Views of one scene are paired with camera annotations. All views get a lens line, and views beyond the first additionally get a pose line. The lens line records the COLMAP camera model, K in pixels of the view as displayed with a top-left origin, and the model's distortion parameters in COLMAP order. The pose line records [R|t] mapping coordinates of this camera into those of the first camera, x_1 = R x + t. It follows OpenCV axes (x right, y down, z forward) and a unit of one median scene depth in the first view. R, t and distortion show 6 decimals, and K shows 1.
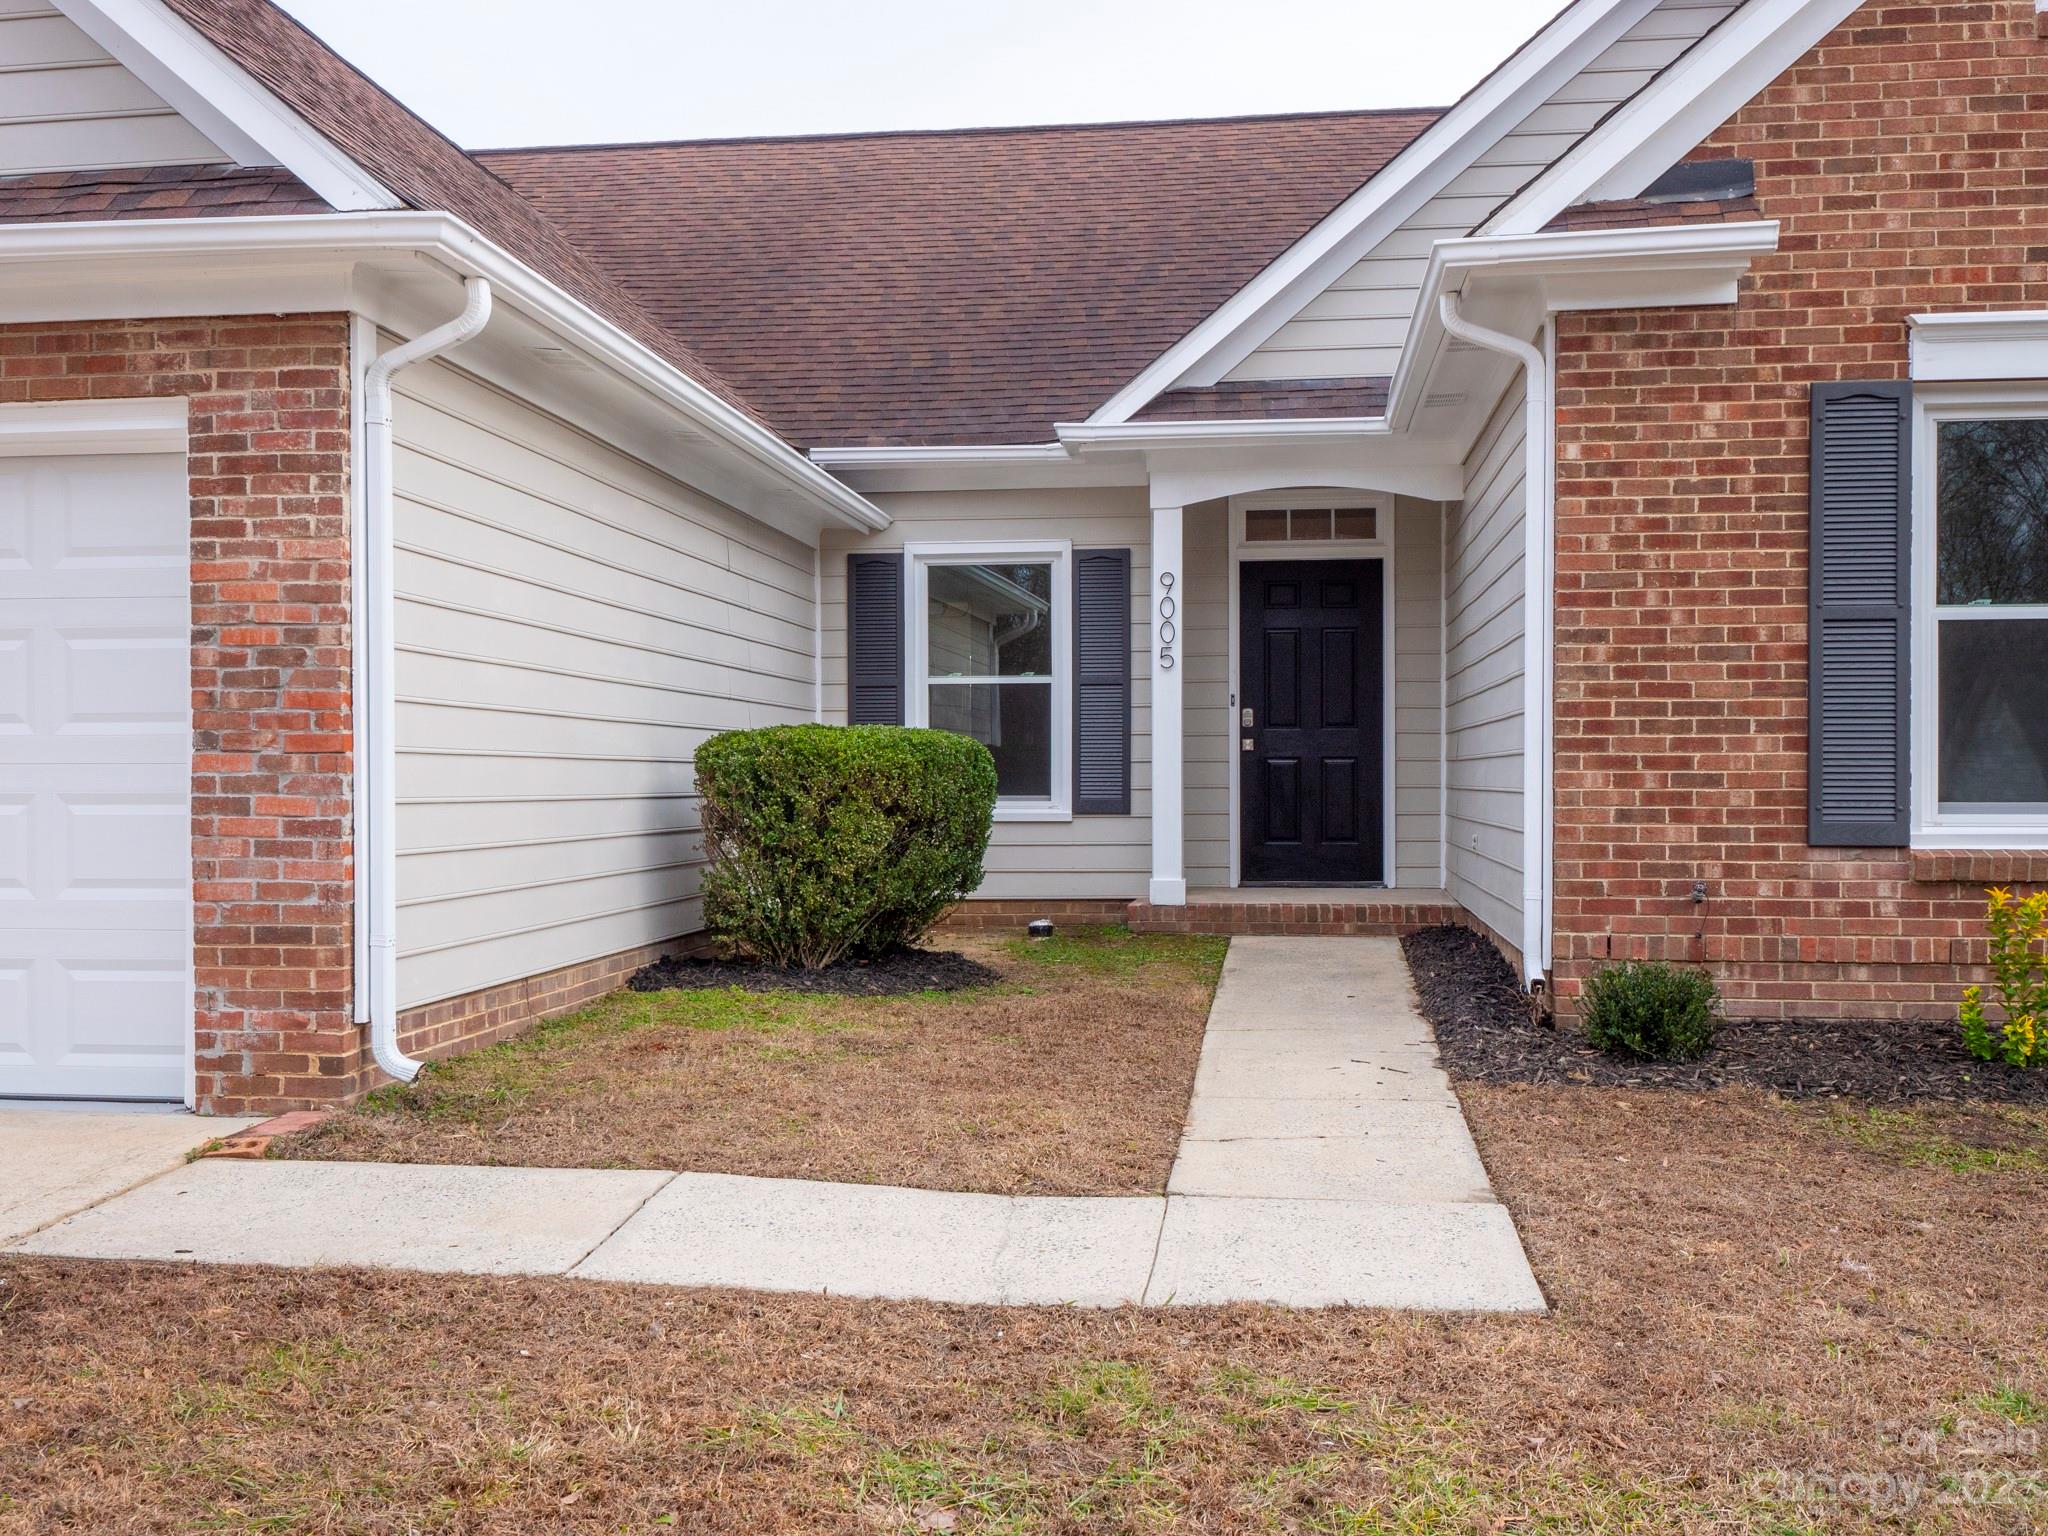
lens RADIAL K [[2043.5, 0, 1007.5], [0, 2043.5, 767.9], [0, 0, 1]] dist [0.067351, -0.129366]
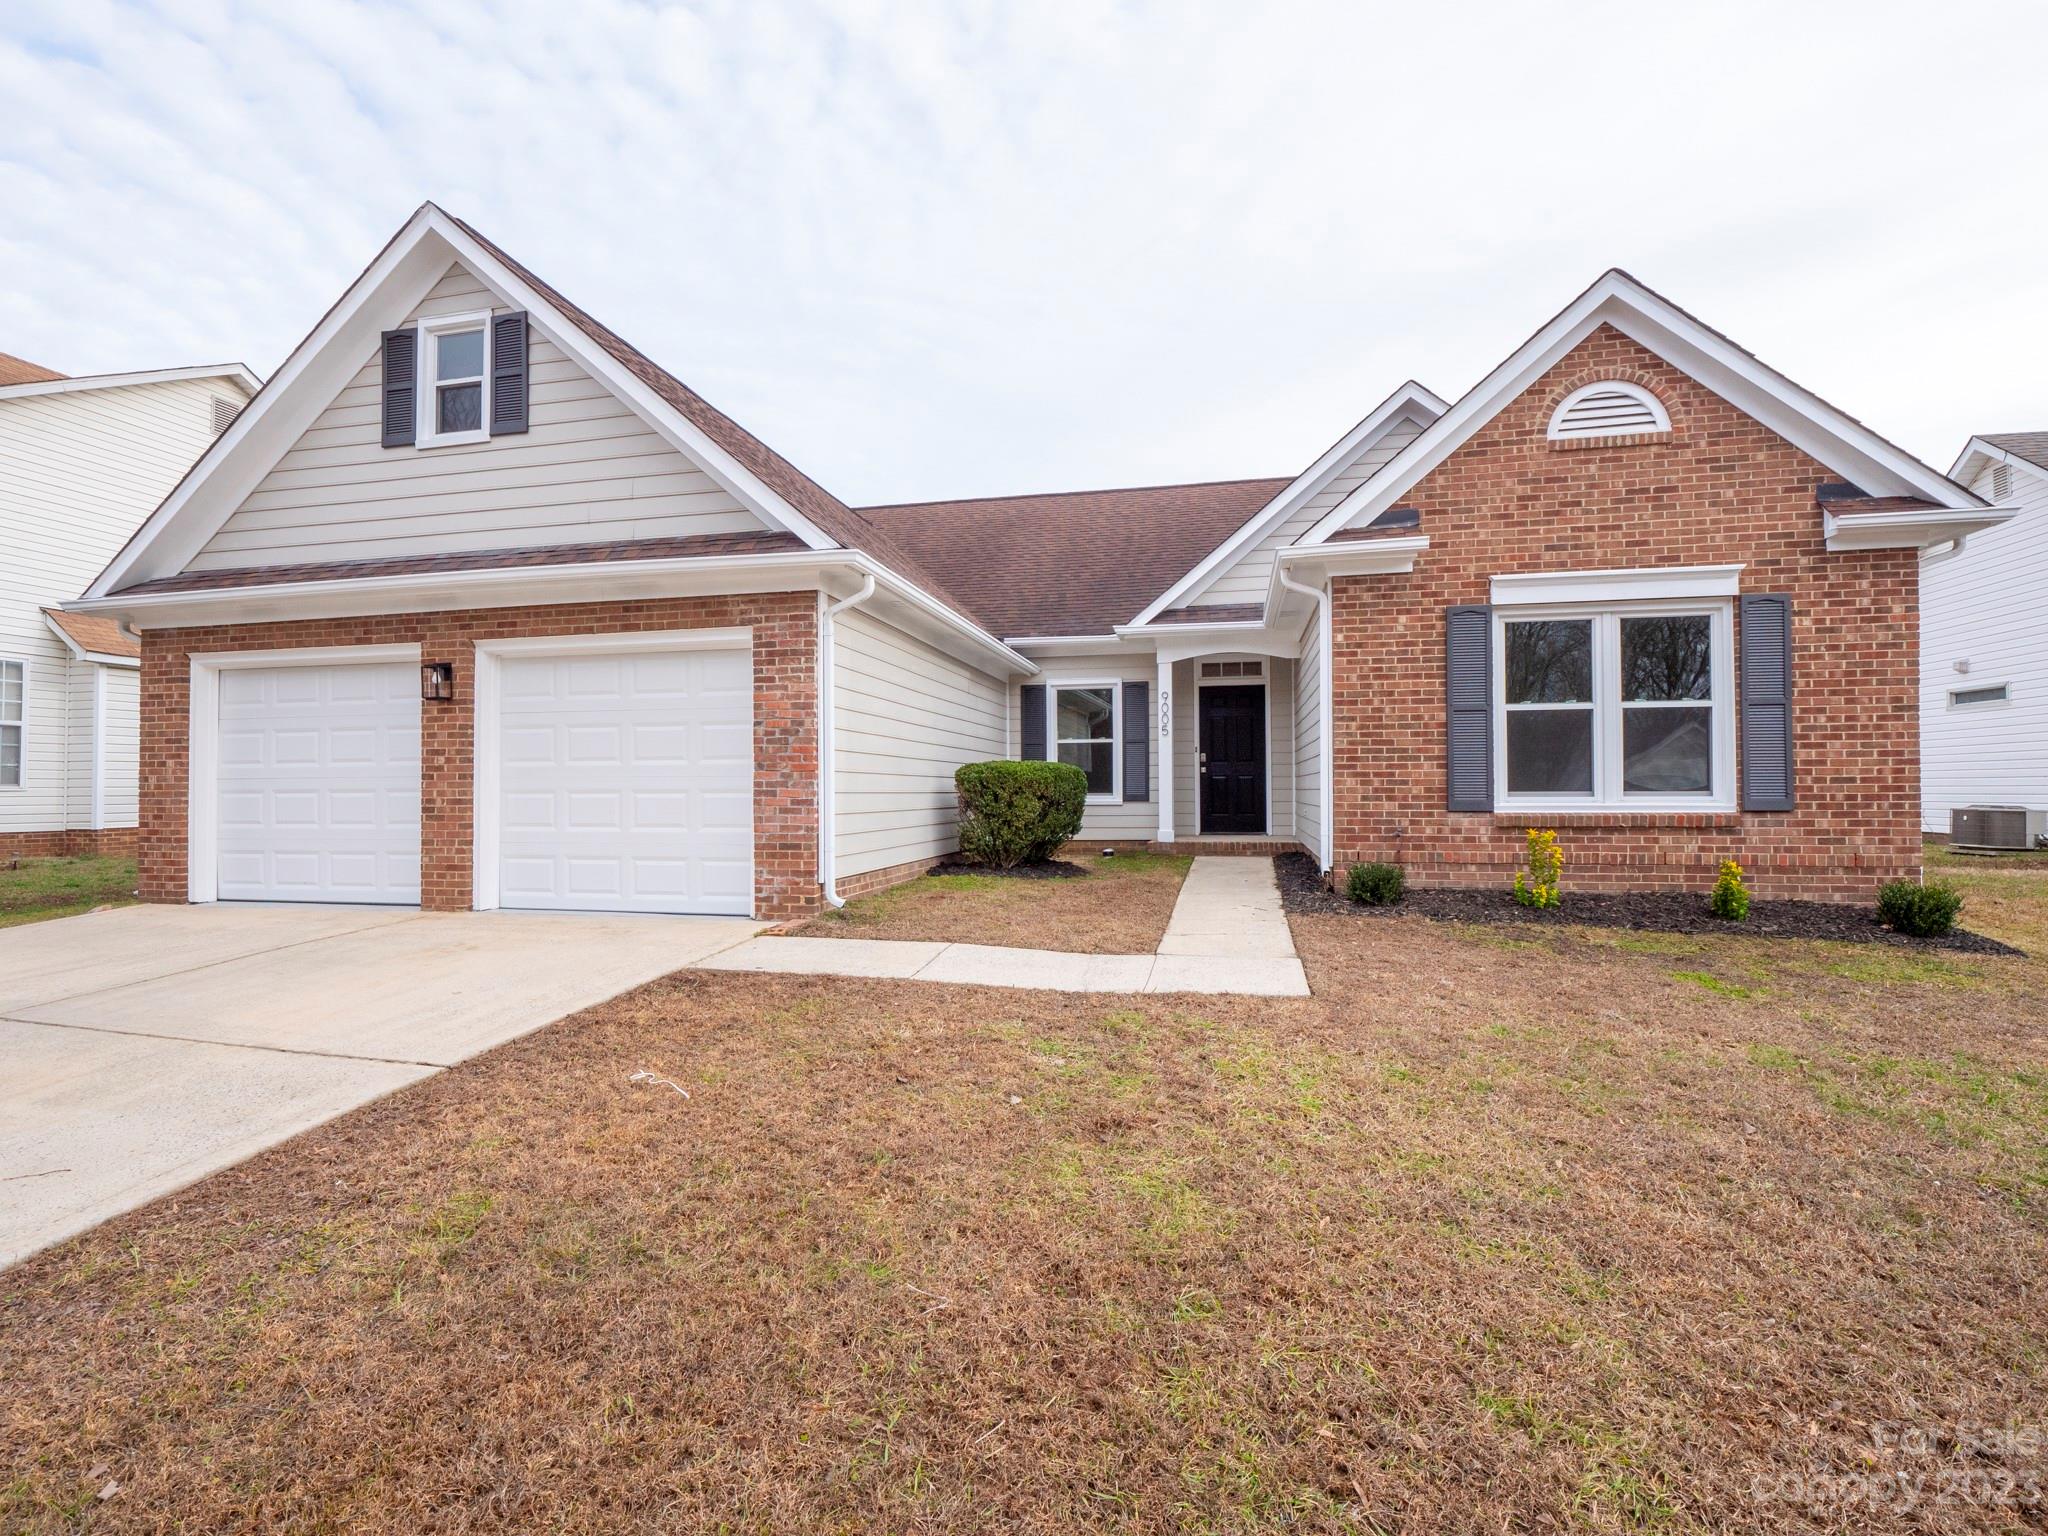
lens RADIAL K [[984.7, 0, 1013.0], [0, 984.7, 765.4], [0, 0, 1]] dist [-0.001244, 0.000388]
pose [[0.996306, -0.004409, -0.085764, 0.008025], [0.002613, 0.999775, -0.021047, 0.009158], [0.085837, 0.020745, 0.996093, -0.113775]]
